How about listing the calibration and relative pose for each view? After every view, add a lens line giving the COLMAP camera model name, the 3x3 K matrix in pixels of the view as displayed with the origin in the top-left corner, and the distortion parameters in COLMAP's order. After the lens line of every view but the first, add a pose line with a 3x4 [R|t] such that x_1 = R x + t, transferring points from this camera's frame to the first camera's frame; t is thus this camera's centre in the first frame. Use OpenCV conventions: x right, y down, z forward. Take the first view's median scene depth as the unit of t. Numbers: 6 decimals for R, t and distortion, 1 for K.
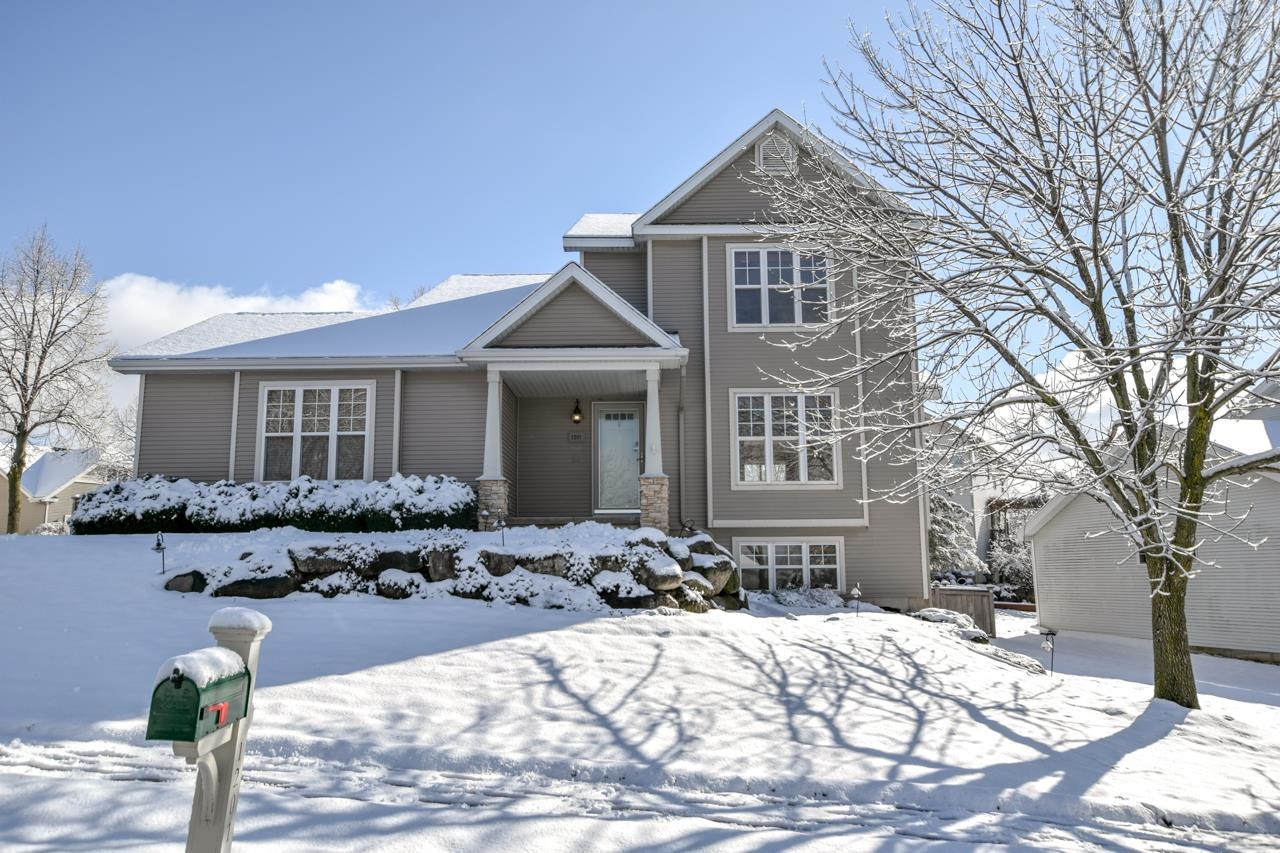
lens RADIAL K [[906.0, 0, 640.0], [0, 906.0, 426.5], [0, 0, 1]] dist [0.006317, 0.003570]
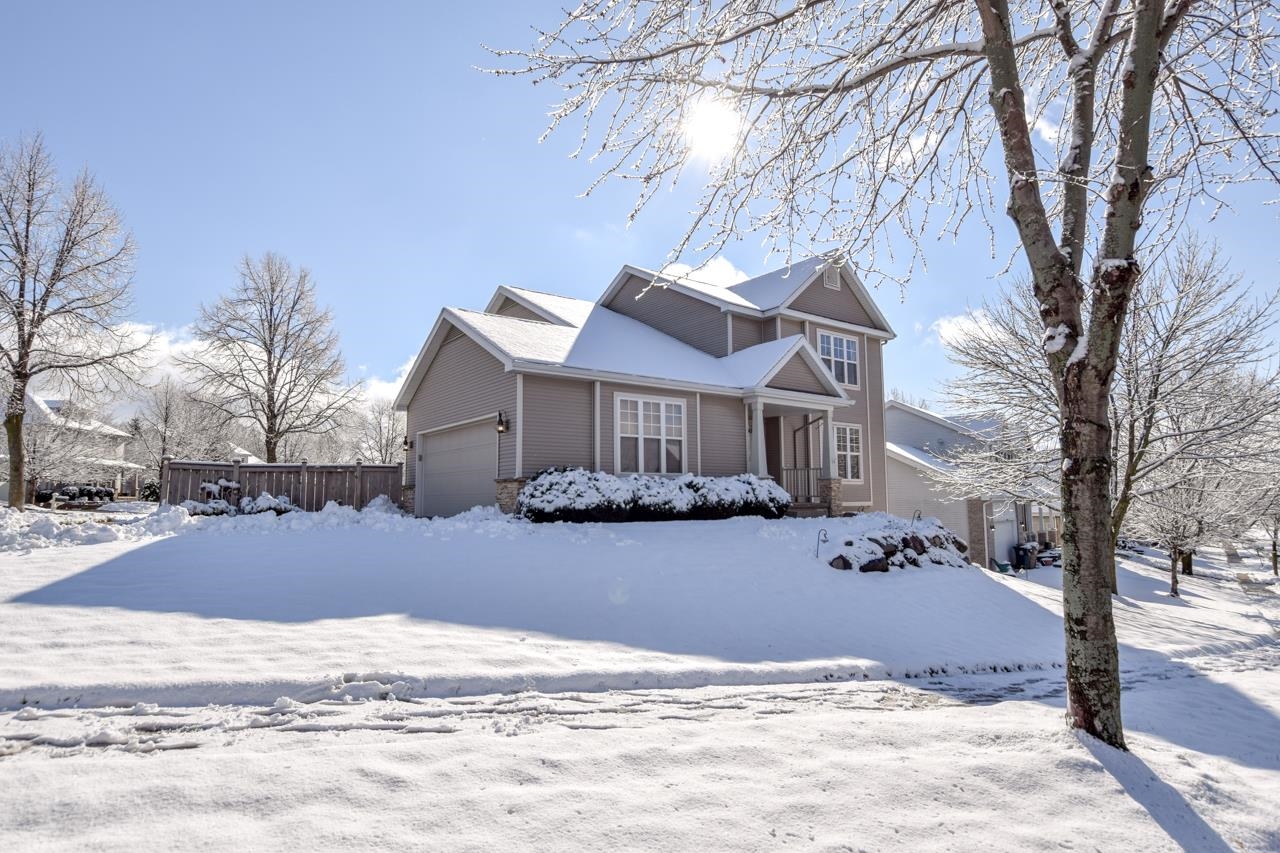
lens RADIAL K [[693.6, 0, 640.0], [0, 693.6, 426.5], [0, 0, 1]] dist [-0.023375, 0.000111]
pose [[0.801818, 0.068732, 0.593602, -1.077048], [-0.099356, 0.994870, 0.019013, -0.026711], [-0.589250, -0.074223, 0.804534, 0.237267]]
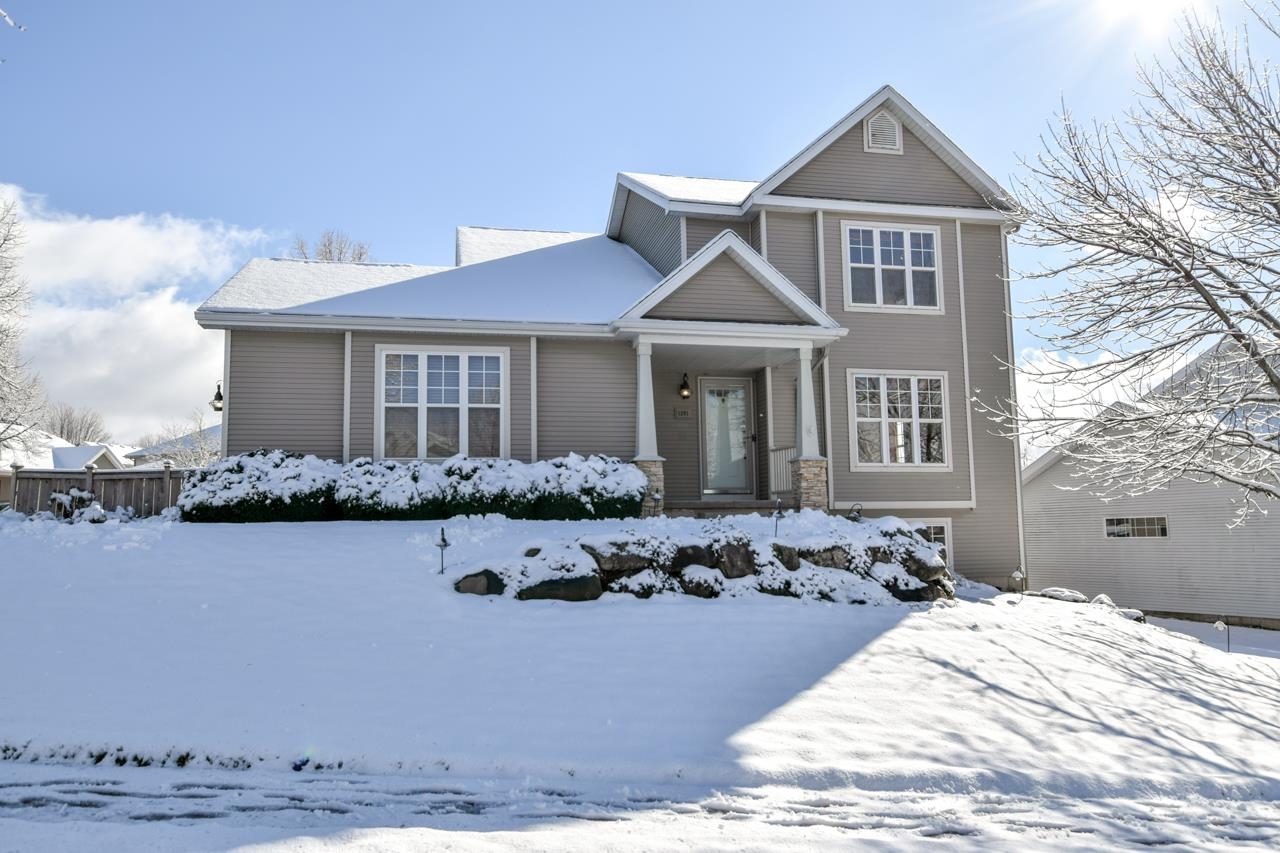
lens RADIAL K [[923.8, 0, 640.0], [0, 923.8, 426.5], [0, 0, 1]] dist [-0.004943, 0.001007]
pose [[0.975305, 0.020337, 0.219923, -0.412672], [-0.029693, 0.998785, 0.039318, -0.014217], [-0.218856, -0.044877, 0.974725, 0.080311]]
